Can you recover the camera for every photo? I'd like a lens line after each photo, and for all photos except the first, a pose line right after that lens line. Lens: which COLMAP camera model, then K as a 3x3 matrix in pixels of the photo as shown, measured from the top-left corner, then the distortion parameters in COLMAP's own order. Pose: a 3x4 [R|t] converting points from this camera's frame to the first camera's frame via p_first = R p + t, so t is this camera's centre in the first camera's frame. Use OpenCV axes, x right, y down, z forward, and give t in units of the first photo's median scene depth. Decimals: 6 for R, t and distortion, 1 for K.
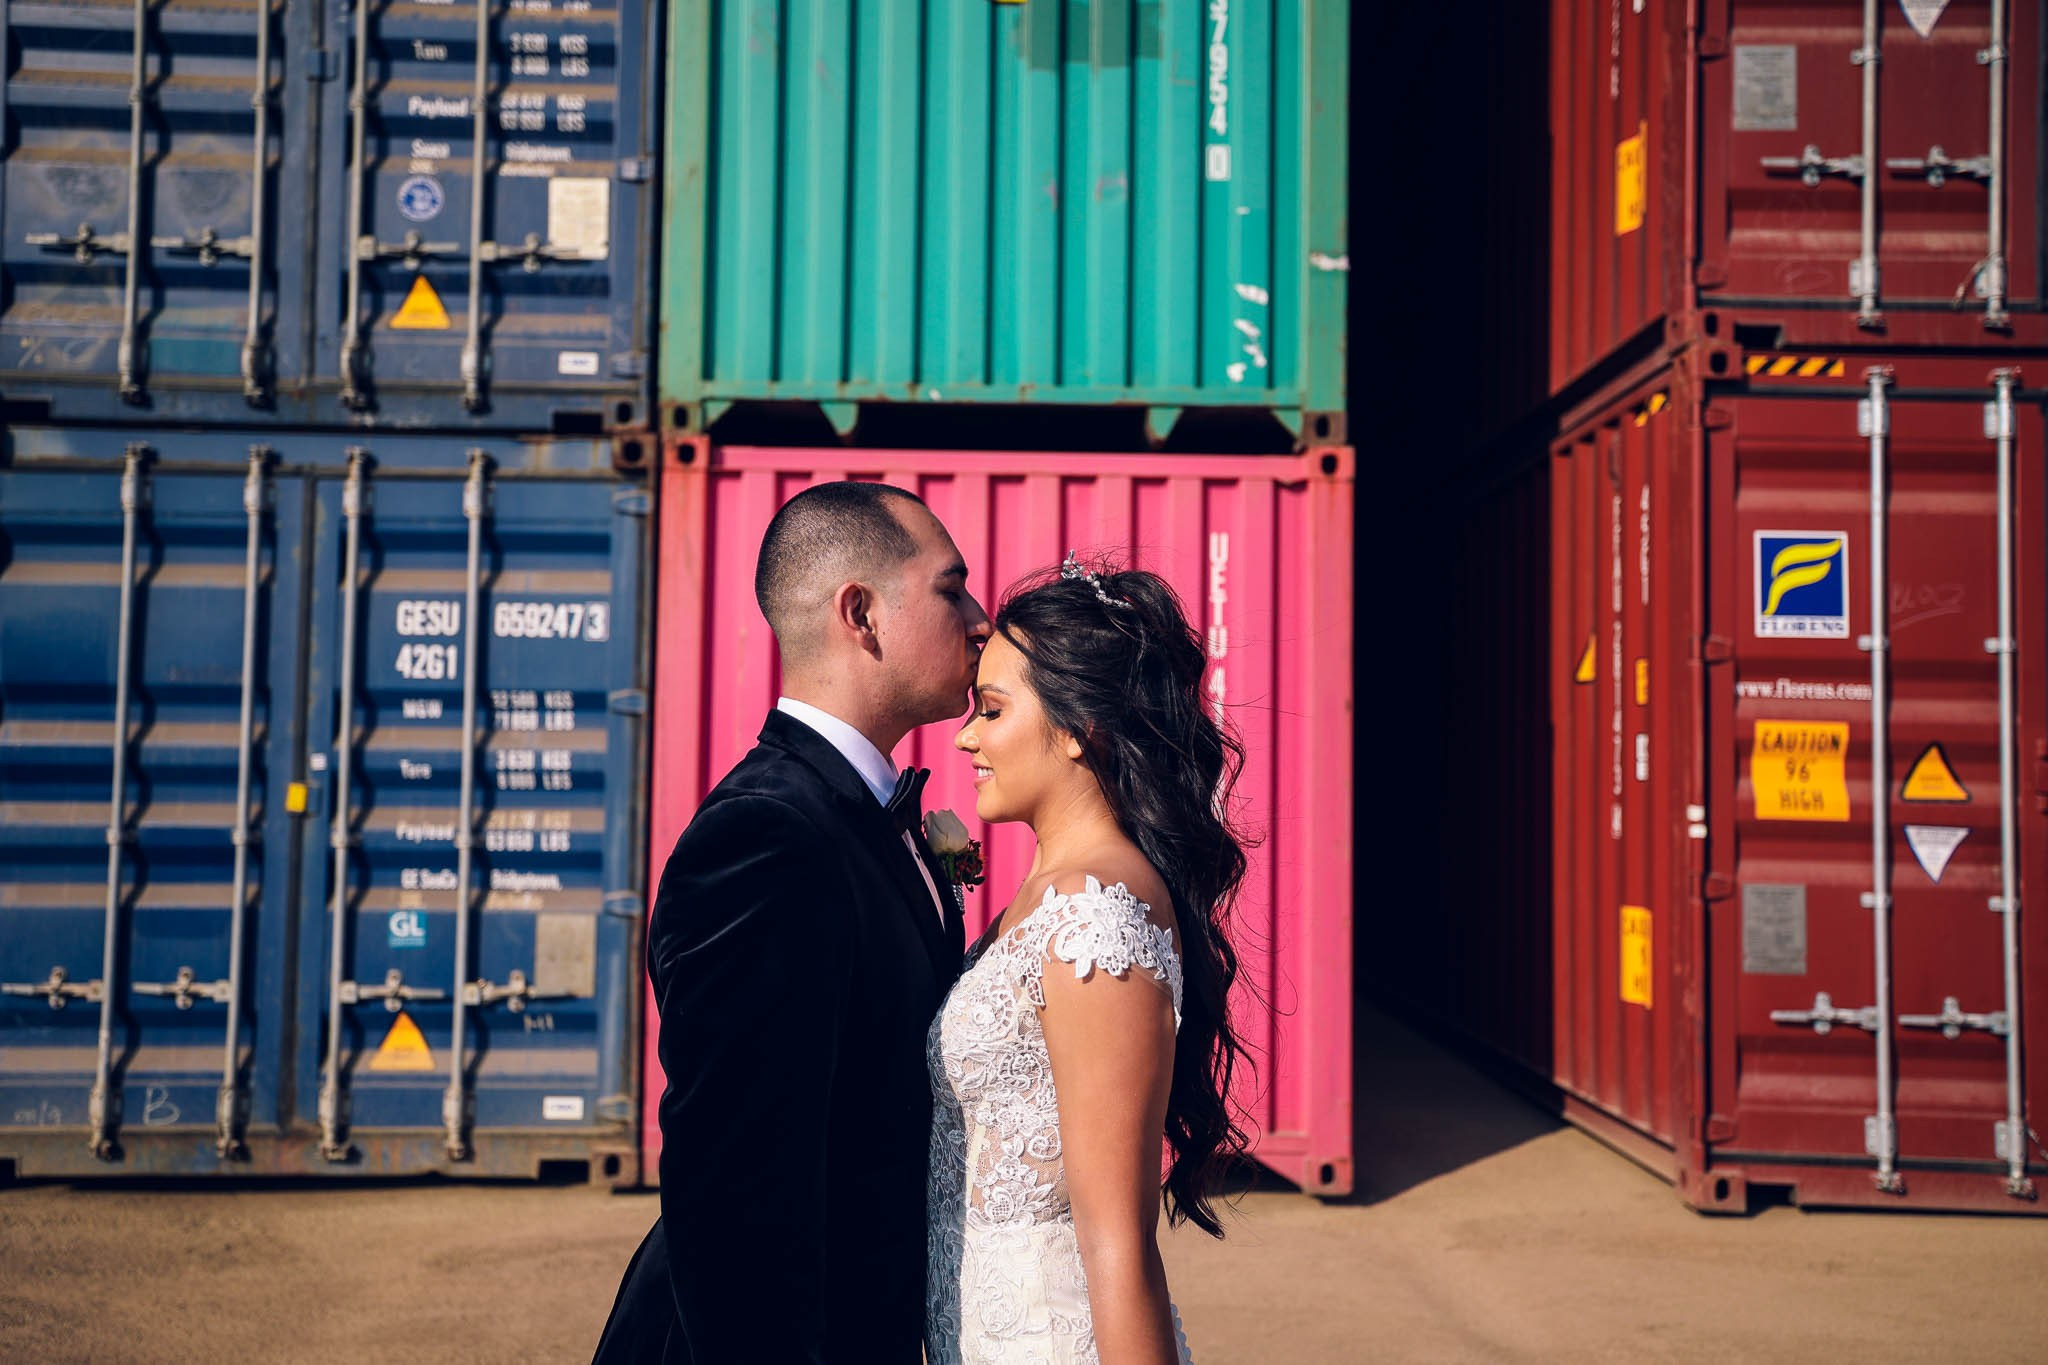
lens RADIAL K [[1726.3, 0, 1024.0], [0, 1726.3, 682.5], [0, 0, 1]] dist [0.033320, -0.000911]
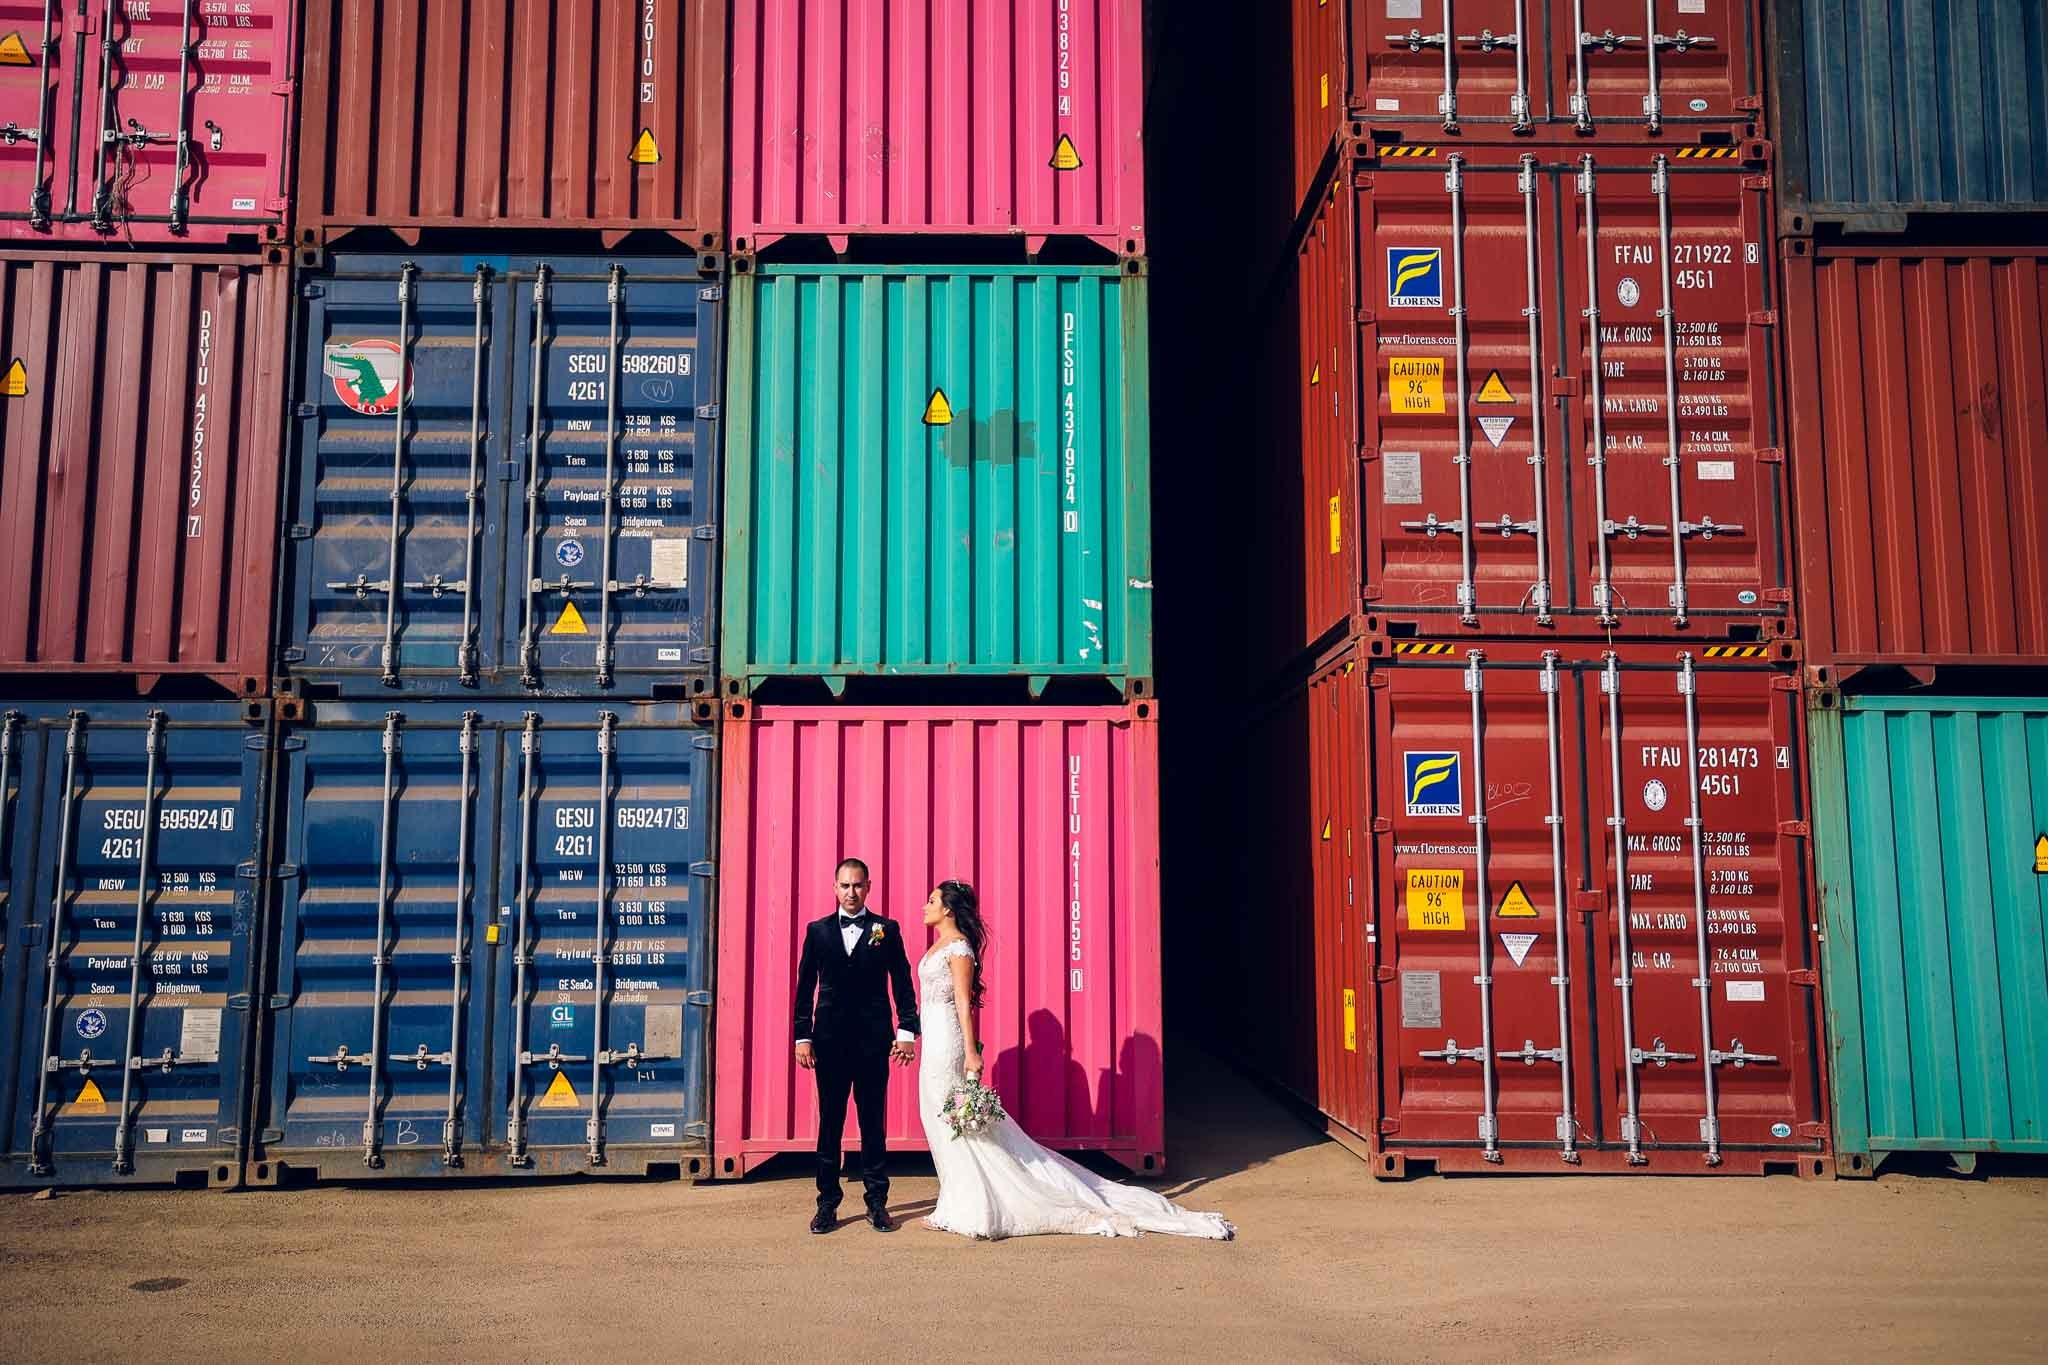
lens RADIAL K [[1653.8, 0, 1024.0], [0, 1653.8, 682.5], [0, 0, 1]] dist [0.010262, 0.005892]
pose [[0.999755, -0.016080, 0.015183, 0.044724], [0.017067, 0.997591, -0.067244, -0.051936], [-0.014065, 0.067487, 0.997621, -0.522080]]
